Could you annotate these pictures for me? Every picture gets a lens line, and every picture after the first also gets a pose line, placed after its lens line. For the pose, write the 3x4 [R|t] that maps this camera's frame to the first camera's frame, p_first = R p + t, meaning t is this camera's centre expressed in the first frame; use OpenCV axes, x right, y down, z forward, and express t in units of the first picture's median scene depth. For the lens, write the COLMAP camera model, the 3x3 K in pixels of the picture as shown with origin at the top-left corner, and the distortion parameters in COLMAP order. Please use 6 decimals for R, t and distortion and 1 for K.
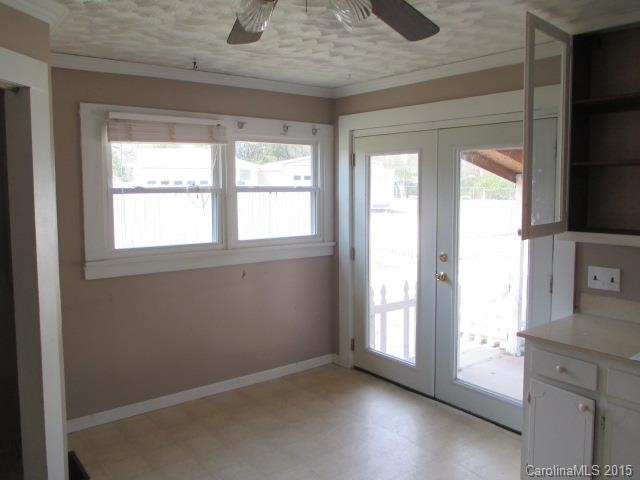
lens RADIAL K [[545.0, 0, 320.0], [0, 545.0, 240.0], [0, 0, 1]] dist [-0.002447, -0.002527]
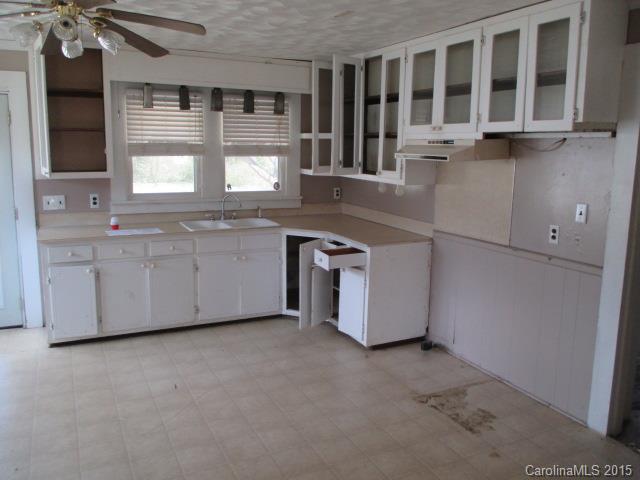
lens RADIAL K [[545.0, 0, 320.0], [0, 545.0, 240.0], [0, 0, 1]] dist [-0.002447, -0.002527]
pose [[0.207243, -0.160771, 0.964989, -0.885104], [0.088381, 0.985447, 0.145198, 0.017300], [-0.974289, 0.055195, 0.218436, -0.092813]]
